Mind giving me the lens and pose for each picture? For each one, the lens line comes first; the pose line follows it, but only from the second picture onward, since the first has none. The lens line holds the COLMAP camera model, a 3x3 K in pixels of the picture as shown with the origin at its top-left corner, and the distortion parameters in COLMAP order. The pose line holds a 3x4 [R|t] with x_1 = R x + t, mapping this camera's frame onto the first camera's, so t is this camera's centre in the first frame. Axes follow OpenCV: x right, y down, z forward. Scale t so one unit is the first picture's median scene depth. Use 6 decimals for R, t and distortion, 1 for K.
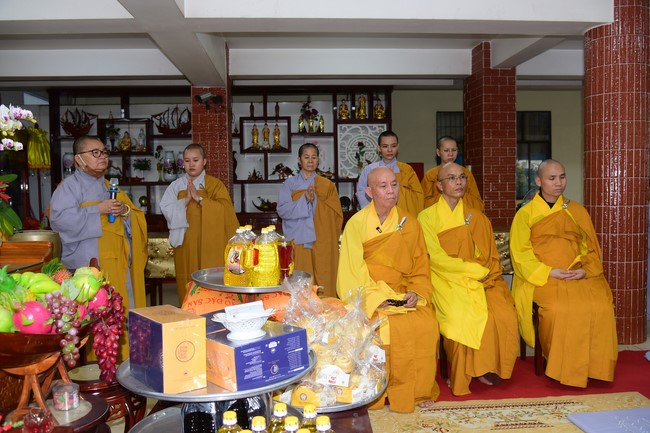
lens RADIAL K [[557.9, 0, 330.6], [0, 557.9, 218.0], [0, 0, 1]] dist [-0.056931, 0.008092]
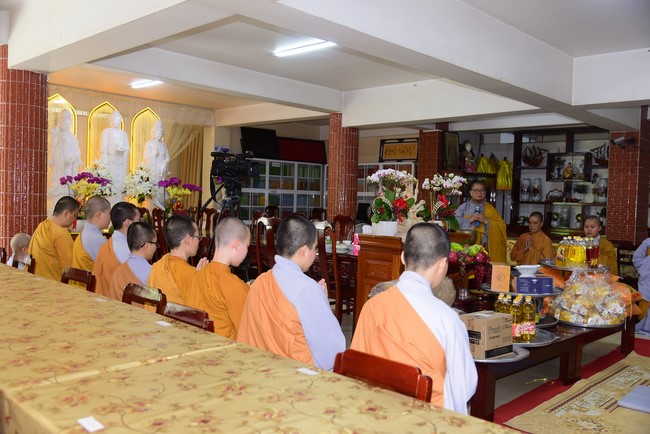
lens RADIAL K [[581.6, 0, 326.8], [0, 581.6, 221.1], [0, 0, 1]] dist [-0.026321, 0.012633]
pose [[0.672585, 0.063865, -0.737259, 0.245537], [-0.076337, 0.996942, 0.016719, -0.001869], [0.736072, 0.045035, 0.675404, -0.304919]]
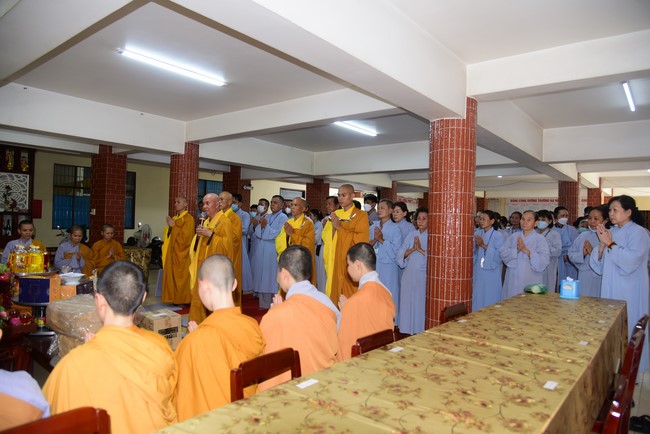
lens RADIAL K [[439.4, 0, 325.8], [0, 439.4, 203.4], [0, 0, 1]] dist [-0.049010, 0.006335]
pose [[0.673002, 0.069683, 0.736351, -0.199897], [-0.003776, 0.995863, -0.090790, 0.001123], [-0.739631, 0.058322, 0.670481, -0.305922]]
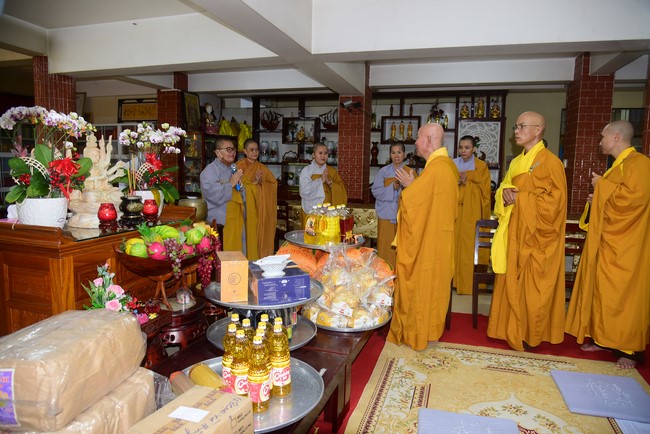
lens RADIAL K [[439.4, 0, 324.8], [0, 439.4, 220.4], [0, 0, 1]] dist [-0.049010, 0.006335]
pose [[0.933309, 0.077815, -0.350540, 0.094109], [-0.052231, 0.995273, 0.081873, -0.013454], [0.355254, -0.058104, 0.932962, -0.032599]]
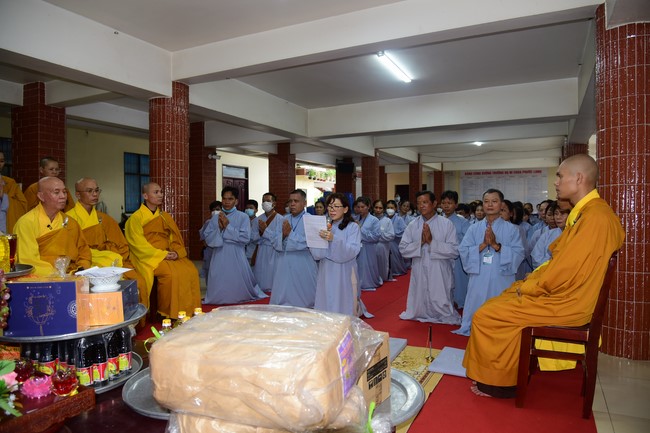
lens RADIAL K [[439.4, 0, 326.1], [0, 439.4, 220.5], [0, 0, 1]] dist [-0.049010, 0.006335]
pose [[0.507546, -0.010303, 0.861563, -0.178496], [0.038961, 0.999180, -0.011003, 0.015954], [-0.860743, 0.039152, 0.507531, -0.005172]]
